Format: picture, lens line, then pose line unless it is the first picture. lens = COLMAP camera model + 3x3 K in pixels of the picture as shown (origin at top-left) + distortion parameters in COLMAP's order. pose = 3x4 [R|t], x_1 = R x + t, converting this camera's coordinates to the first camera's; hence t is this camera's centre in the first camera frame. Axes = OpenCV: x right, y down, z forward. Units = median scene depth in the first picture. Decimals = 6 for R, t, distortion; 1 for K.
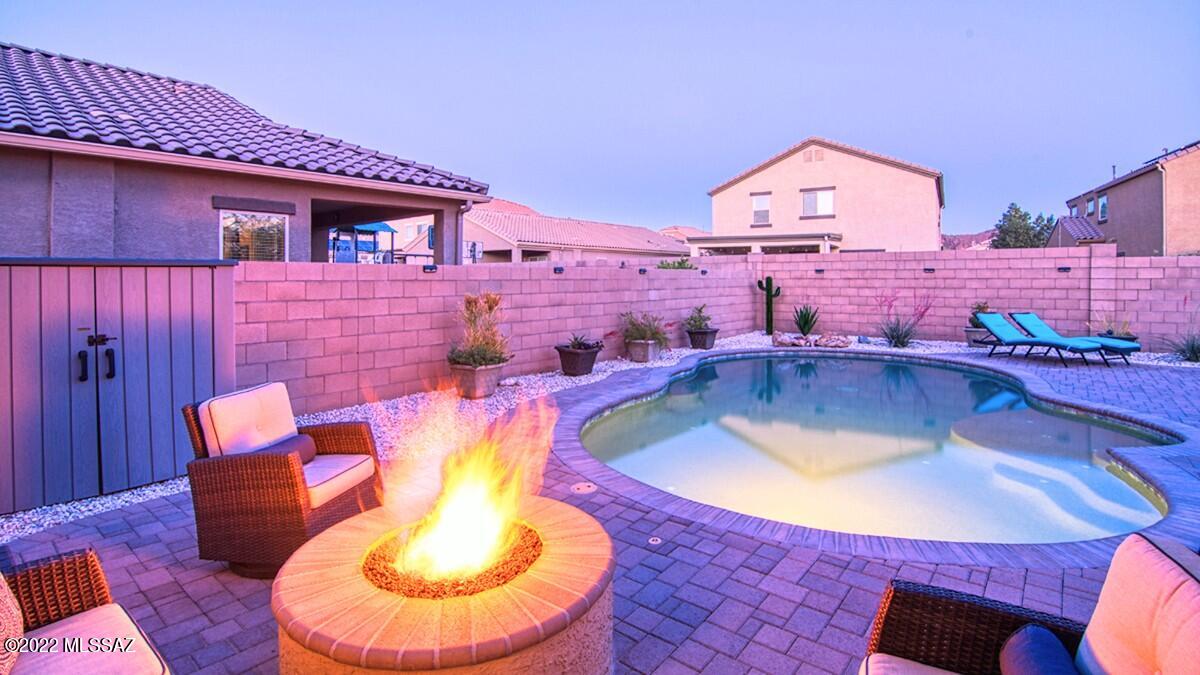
lens RADIAL K [[569.0, 0, 596.1], [0, 569.0, 274.2], [0, 0, 1]] dist [-0.004530, -0.013712]
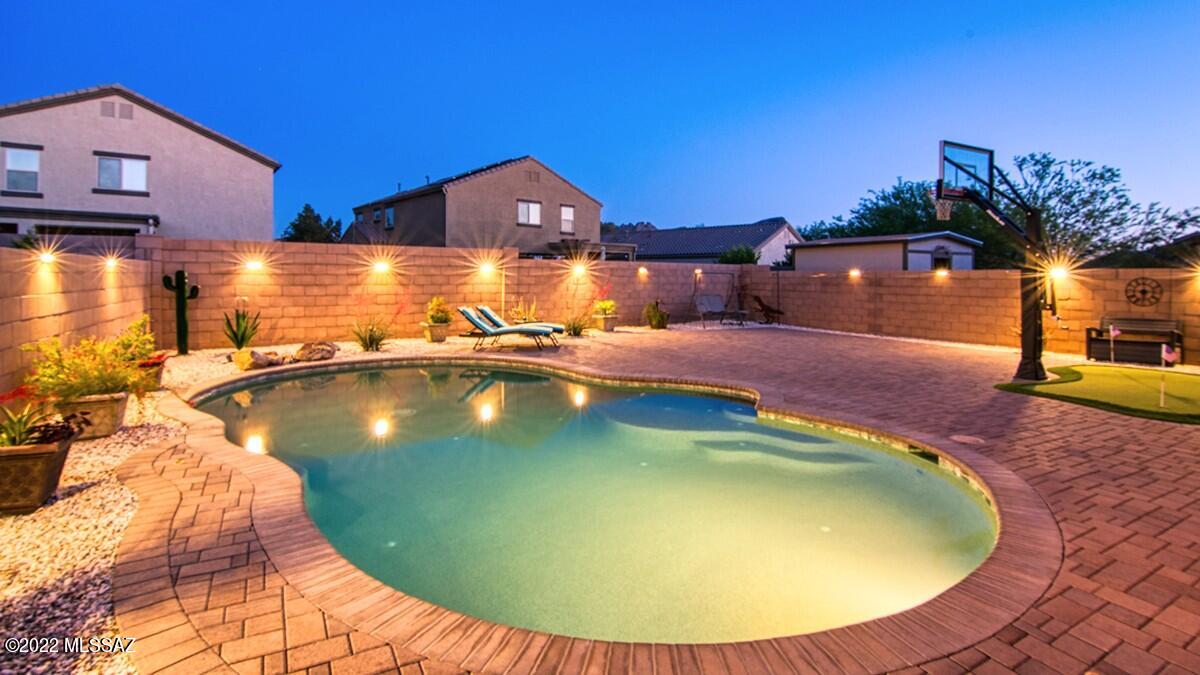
lens RADIAL K [[569.0, 0, 596.1], [0, 569.0, 274.2], [0, 0, 1]] dist [-0.004530, -0.013712]
pose [[0.363891, 0.007237, 0.931413, -0.156468], [-0.011939, 0.999924, -0.003105, 0.005065], [-0.931365, -0.009991, 0.363950, 0.298454]]
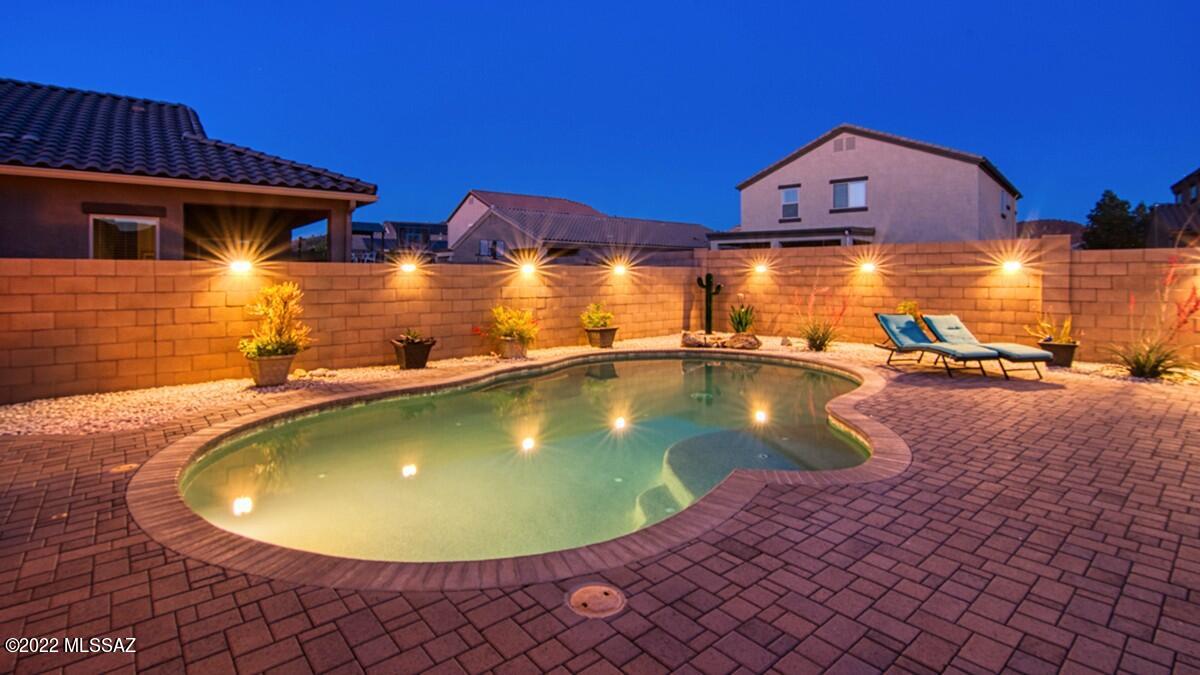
lens RADIAL K [[569.0, 0, 596.1], [0, 569.0, 274.2], [0, 0, 1]] dist [-0.004530, -0.013712]
pose [[0.985428, 0.000543, -0.170095, 0.293276], [0.000059, 0.999994, 0.003531, 0.002126], [0.170095, -0.003489, 0.985421, 0.032357]]
